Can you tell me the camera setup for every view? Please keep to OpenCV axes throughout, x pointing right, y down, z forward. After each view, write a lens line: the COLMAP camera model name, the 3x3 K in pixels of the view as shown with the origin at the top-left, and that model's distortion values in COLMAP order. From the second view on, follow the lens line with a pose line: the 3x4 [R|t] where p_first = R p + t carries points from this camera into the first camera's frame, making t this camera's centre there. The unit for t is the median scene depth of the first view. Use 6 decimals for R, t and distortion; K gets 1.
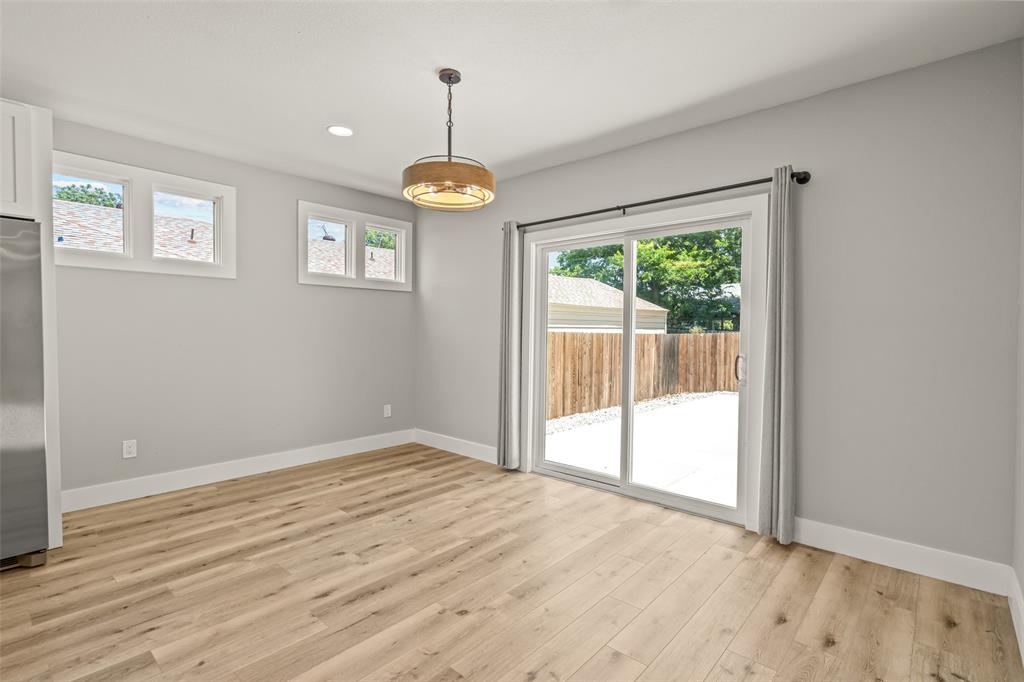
lens RADIAL K [[483.5, 0, 514.3], [0, 483.5, 317.5], [0, 0, 1]] dist [-0.001803, -0.000363]
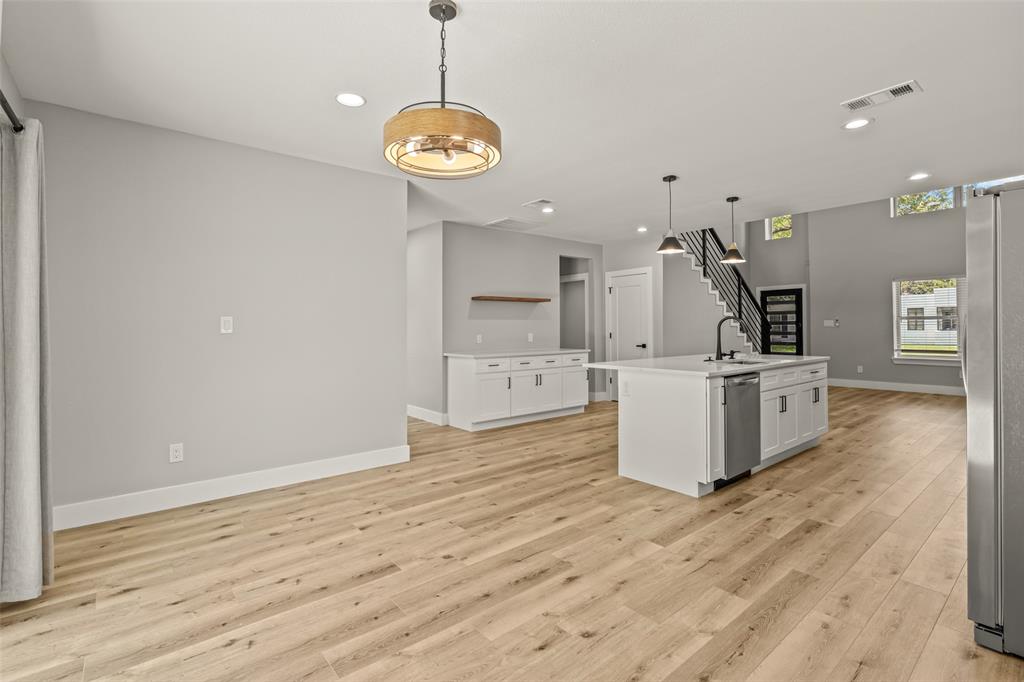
lens RADIAL K [[471.9, 0, 507.2], [0, 471.9, 315.7], [0, 0, 1]] dist [-0.003215, 0.000009]
pose [[-0.987522, 0.001471, 0.157476, -0.349434], [-0.005885, 0.998913, -0.046239, 0.042882], [-0.157373, -0.046589, -0.986440, 1.715589]]
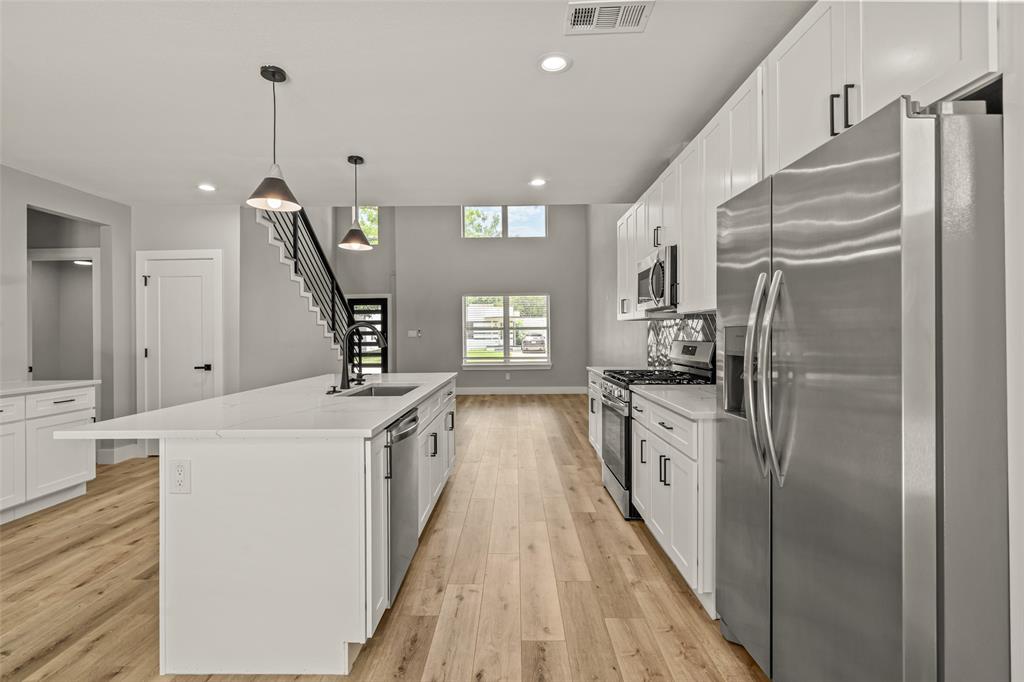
lens RADIAL K [[466.3, 0, 508.7], [0, 466.3, 336.6], [0, 0, 1]] dist [-0.001713, 0.000499]
pose [[-0.756490, 0.001479, -0.654004, -0.403297], [0.017485, 0.999686, -0.017963, 0.020774], [0.653771, -0.025024, -0.756278, 1.012535]]
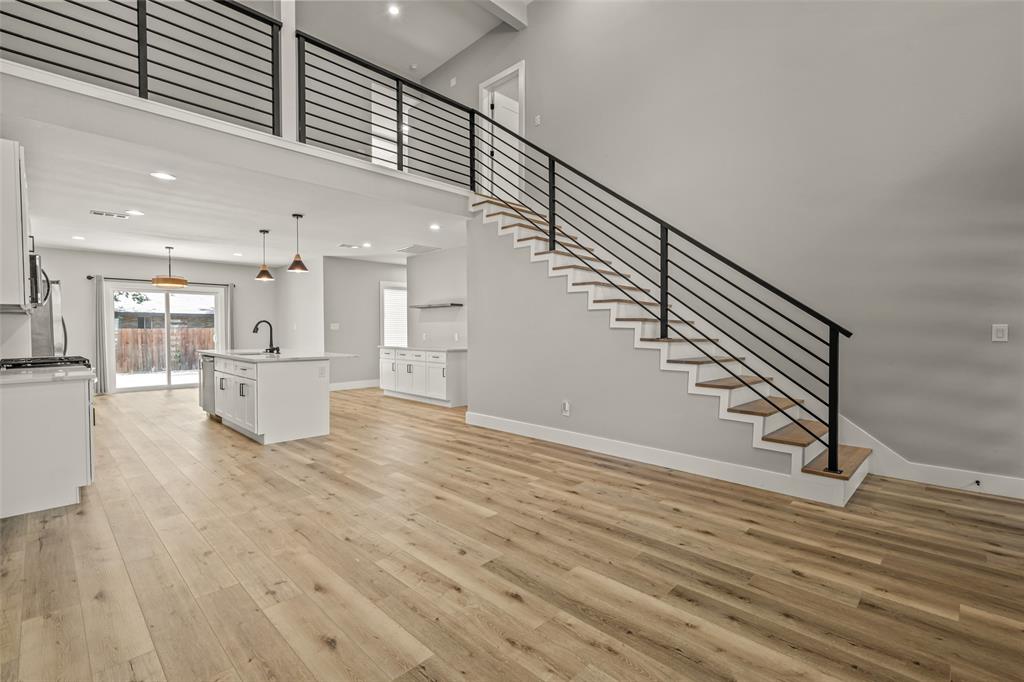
lens RADIAL K [[466.3, 0, 508.7], [0, 466.3, 336.6], [0, 0, 1]] dist [-0.001713, 0.000499]
pose [[0.052232, -0.024247, 0.998341, -3.004370], [-0.023839, 0.999390, 0.025520, -0.044329], [-0.998350, -0.025132, 0.051622, -1.326858]]
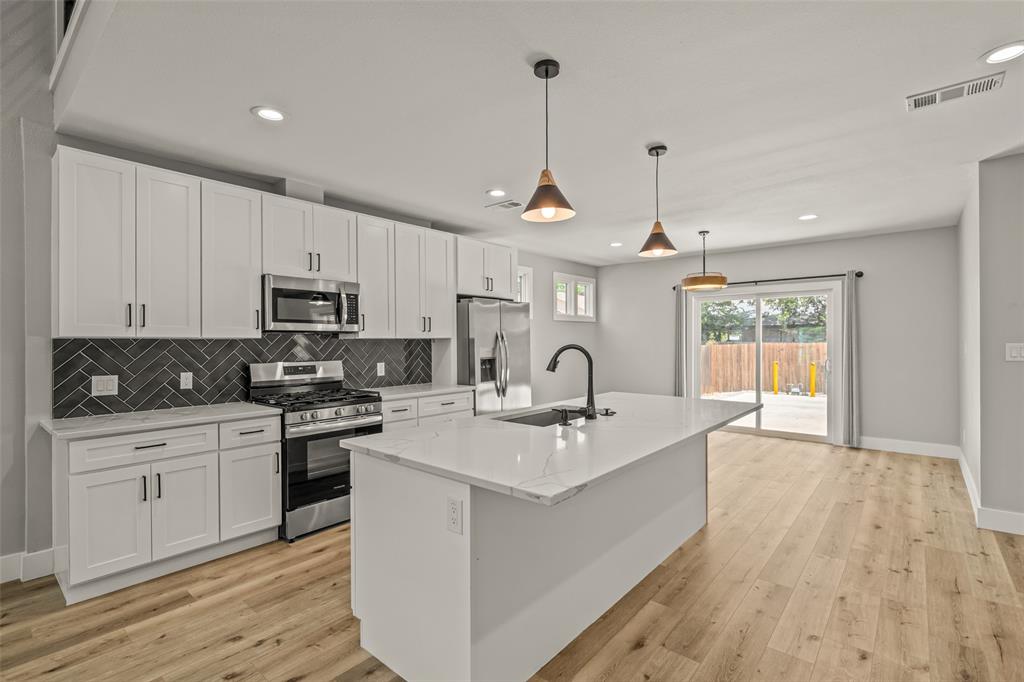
lens RADIAL K [[473.6, 0, 512.8], [0, 473.6, 337.2], [0, 0, 1]] dist [-0.002833, 0.000154]
pose [[0.999707, -0.011471, 0.021303, -1.016519], [0.011078, 0.999767, 0.018510, -0.073418], [-0.021511, -0.018269, 0.999602, -1.064243]]
